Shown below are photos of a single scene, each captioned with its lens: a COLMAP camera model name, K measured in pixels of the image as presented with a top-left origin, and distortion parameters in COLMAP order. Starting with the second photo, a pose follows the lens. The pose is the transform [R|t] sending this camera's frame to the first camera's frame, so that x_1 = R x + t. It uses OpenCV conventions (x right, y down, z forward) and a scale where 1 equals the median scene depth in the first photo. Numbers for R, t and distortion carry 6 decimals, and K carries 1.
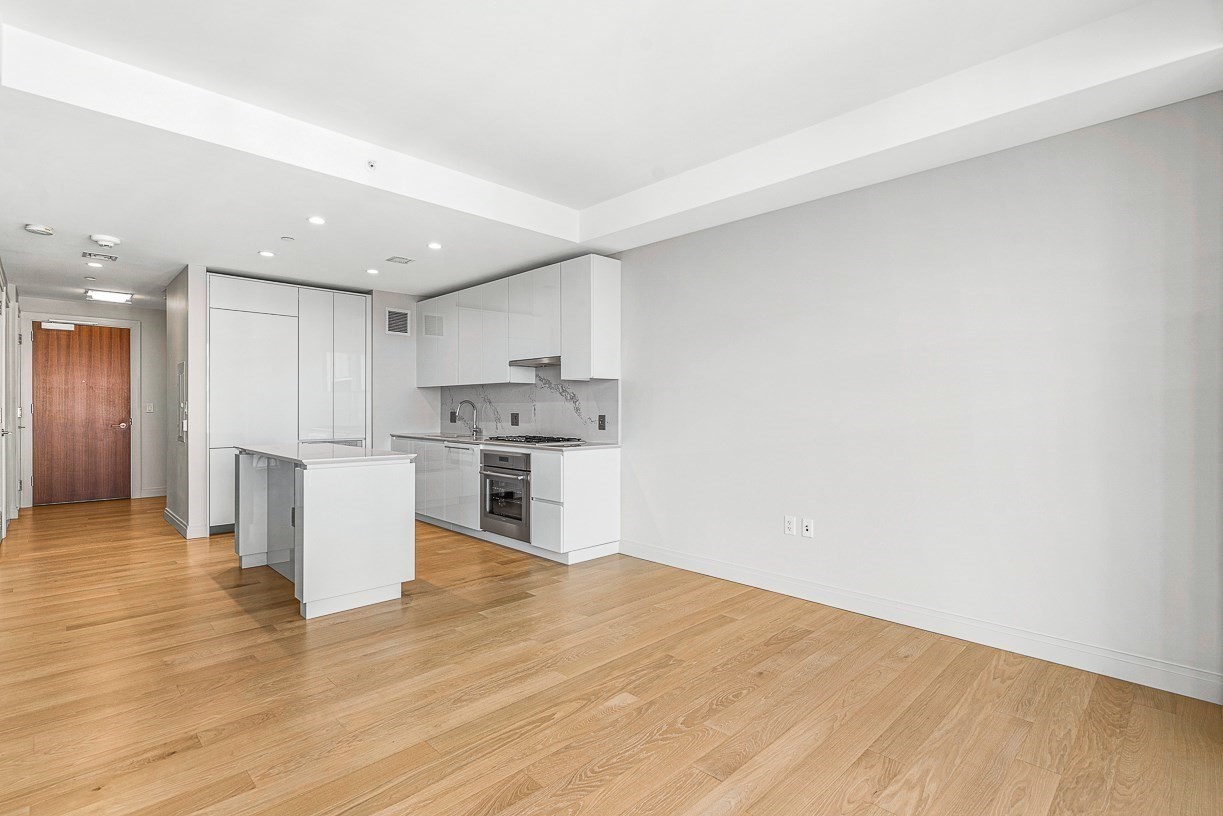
lens RADIAL K [[568.4, 0, 601.3], [0, 568.4, 411.8], [0, 0, 1]] dist [-0.009269, -0.000069]
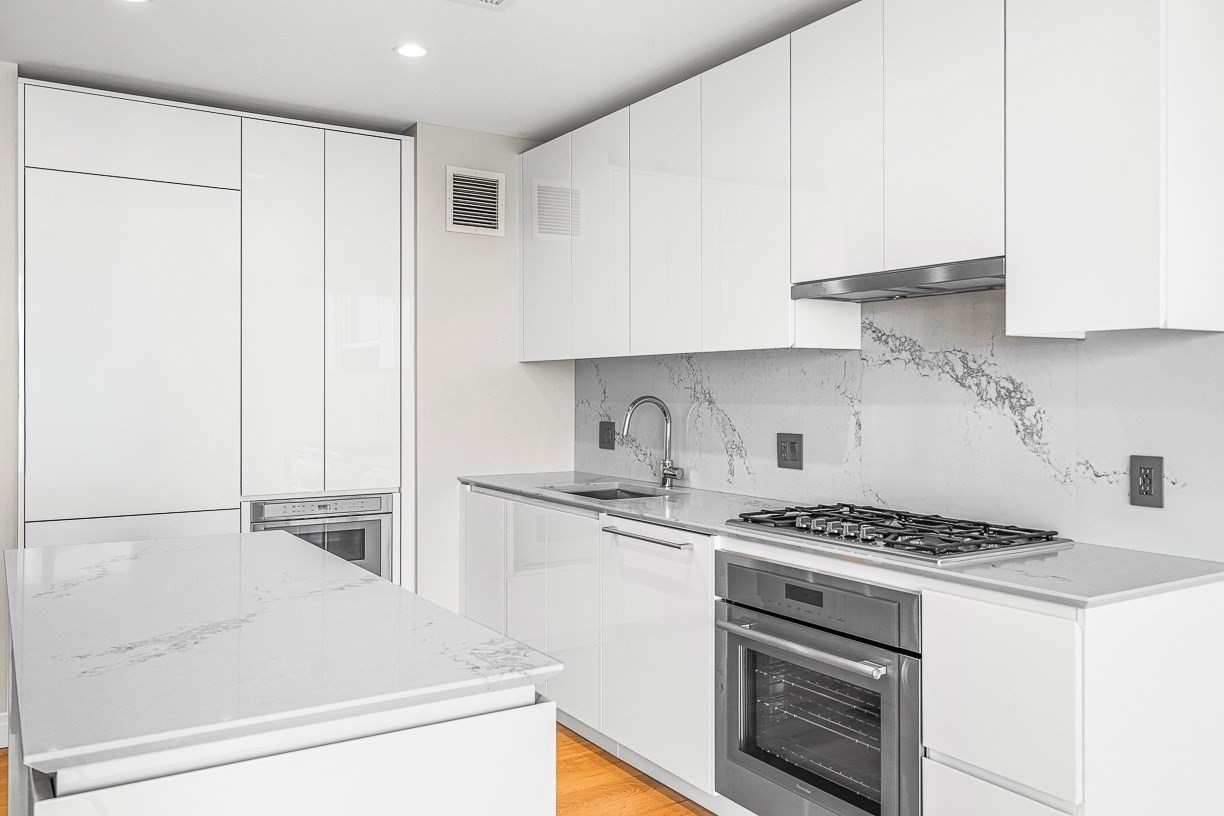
lens RADIAL K [[968.1, 0, 611.6], [0, 968.1, 402.1], [0, 0, 1]] dist [-0.004337, -0.000614]
pose [[0.979661, 0.000270, -0.200660, -0.147763], [0.000773, 0.999987, 0.005116, -0.021650], [0.200659, -0.005167, 0.979648, 0.404960]]
